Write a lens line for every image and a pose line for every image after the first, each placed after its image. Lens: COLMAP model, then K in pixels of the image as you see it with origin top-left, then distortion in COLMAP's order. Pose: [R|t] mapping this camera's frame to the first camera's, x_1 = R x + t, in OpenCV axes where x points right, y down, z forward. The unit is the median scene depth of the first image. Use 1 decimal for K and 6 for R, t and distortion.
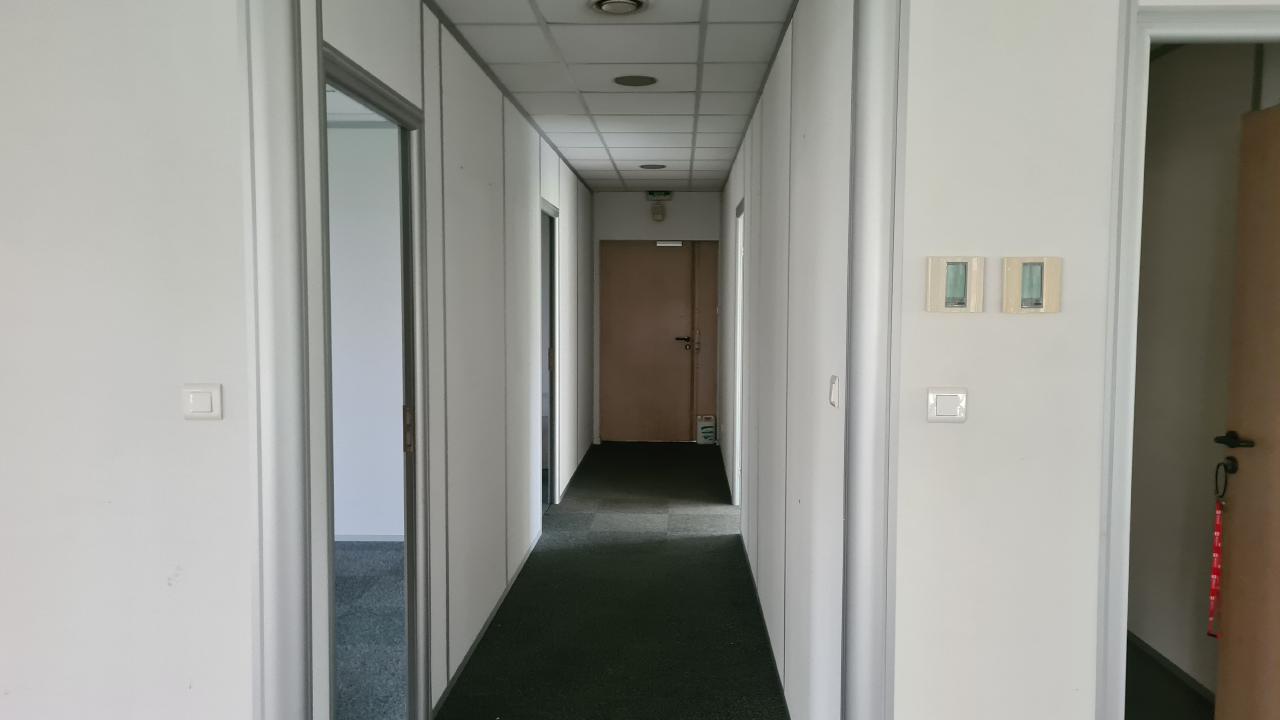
lens RADIAL K [[964.0, 0, 644.3], [0, 964.0, 359.8], [0, 0, 1]] dist [0.076154, -0.053465]
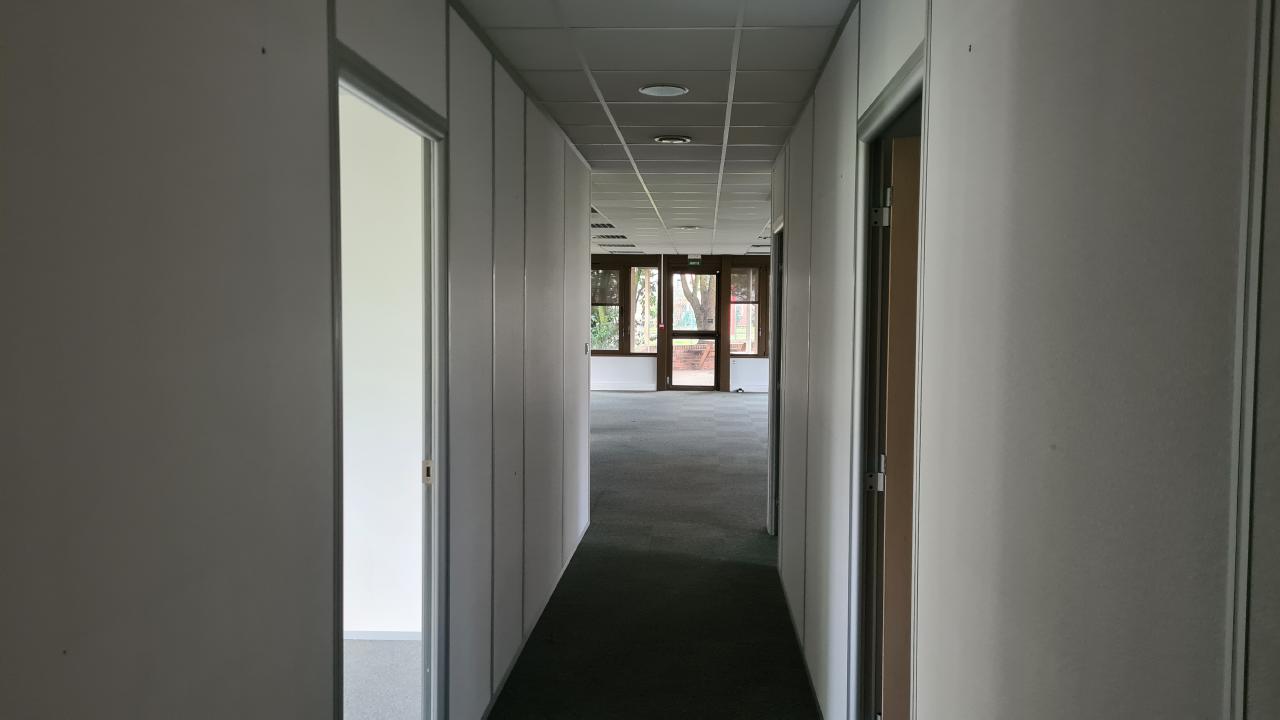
lens RADIAL K [[964.0, 0, 637.1], [0, 964.0, 358.6], [0, 0, 1]] dist [0.076154, -0.053465]
pose [[0.998784, 0.013207, -0.047492, 0.002504], [-0.014354, 0.999611, -0.023892, -0.007757], [0.047158, 0.024545, 0.998586, 0.095596]]
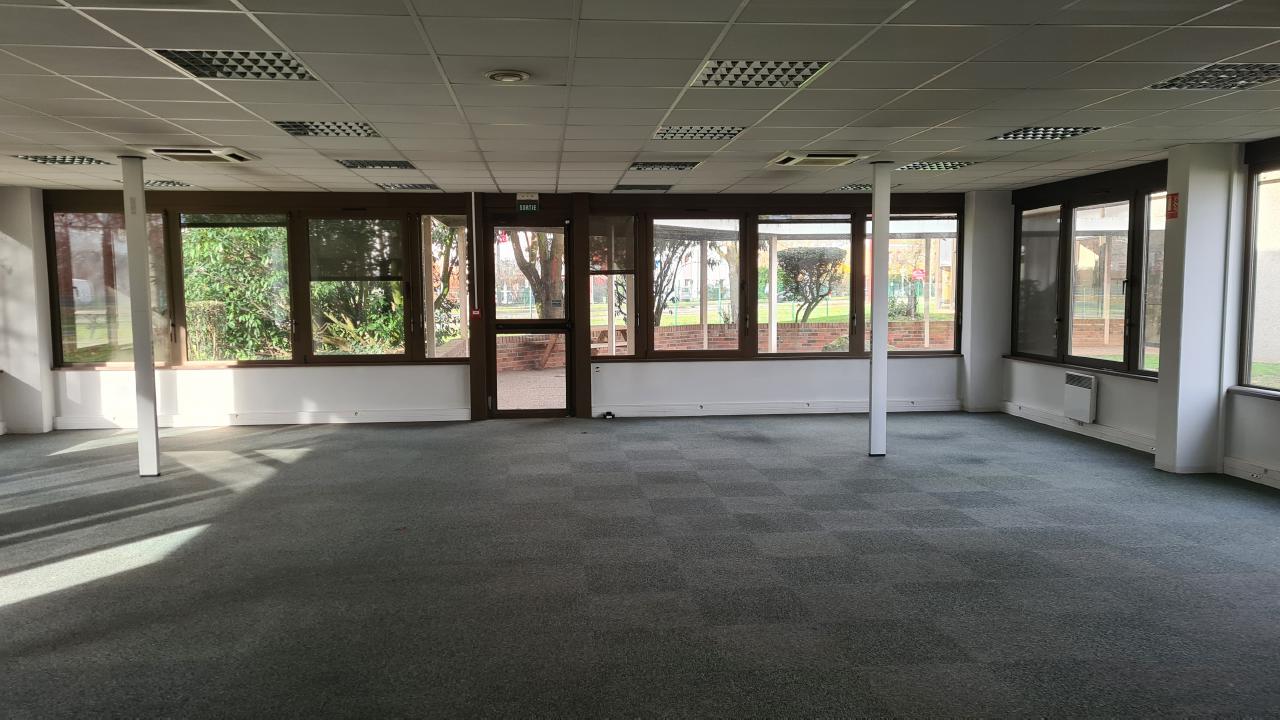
lens RADIAL K [[964.0, 0, 642.9], [0, 964.0, 366.0], [0, 0, 1]] dist [0.076154, -0.053465]
pose [[0.992588, -0.015406, 0.120546, 0.004854], [0.014562, 0.999863, 0.007877, -0.016704], [-0.120650, -0.006063, 0.992677, 0.218918]]
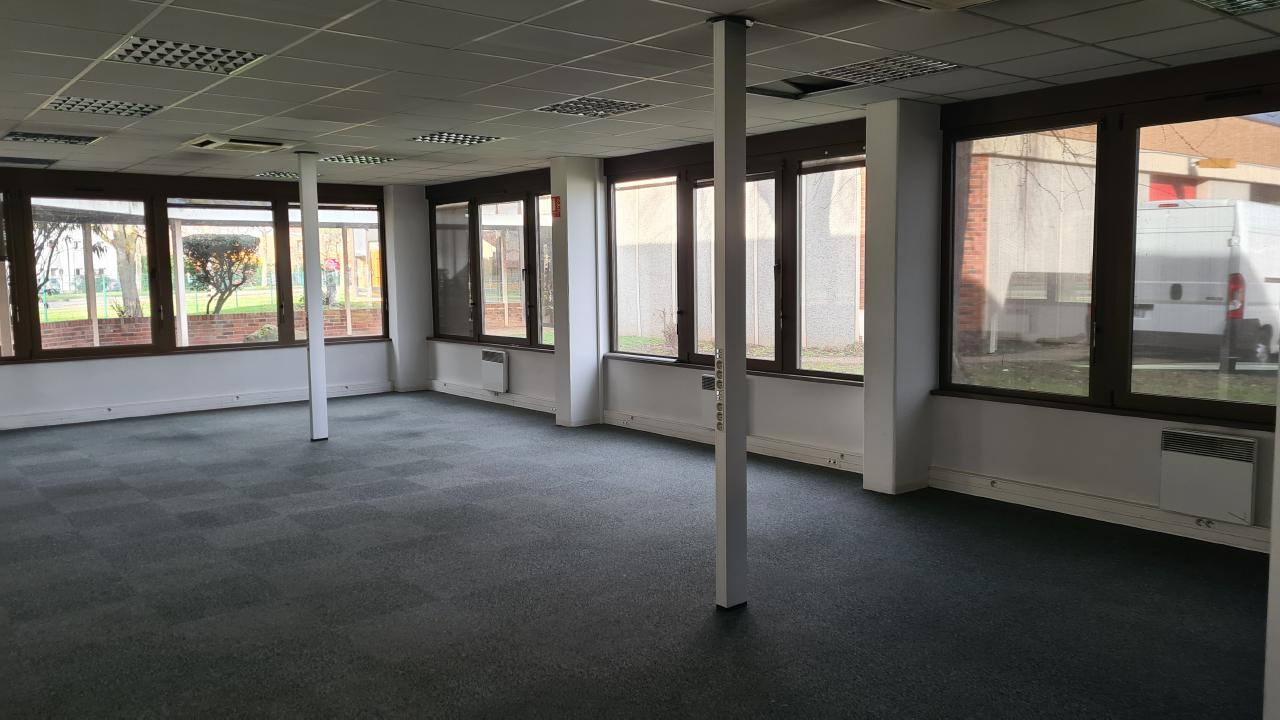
lens RADIAL K [[964.0, 0, 637.8], [0, 964.0, 350.3], [0, 0, 1]] dist [0.076154, -0.053465]
pose [[0.760529, -0.063725, 0.646170, -0.001486], [0.061809, 0.997758, 0.025651, -0.016091], [-0.646356, 0.020431, 0.762763, 0.213377]]
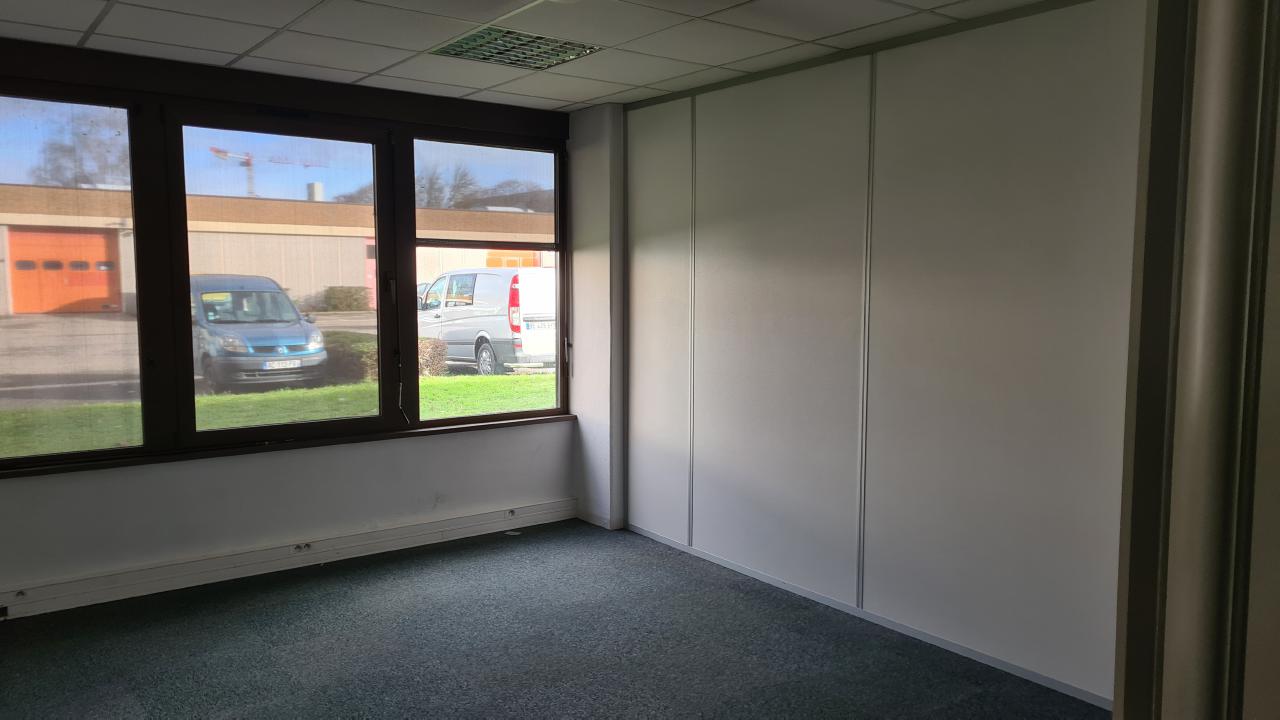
lens RADIAL K [[964.0, 0, 653.8], [0, 964.0, 352.1], [0, 0, 1]] dist [0.076154, -0.053465]
pose [[-0.621421, -0.047208, 0.782053, 0.036174], [0.066647, 0.991380, 0.112803, -0.030794], [-0.780637, 0.122220, -0.612918, 0.452225]]
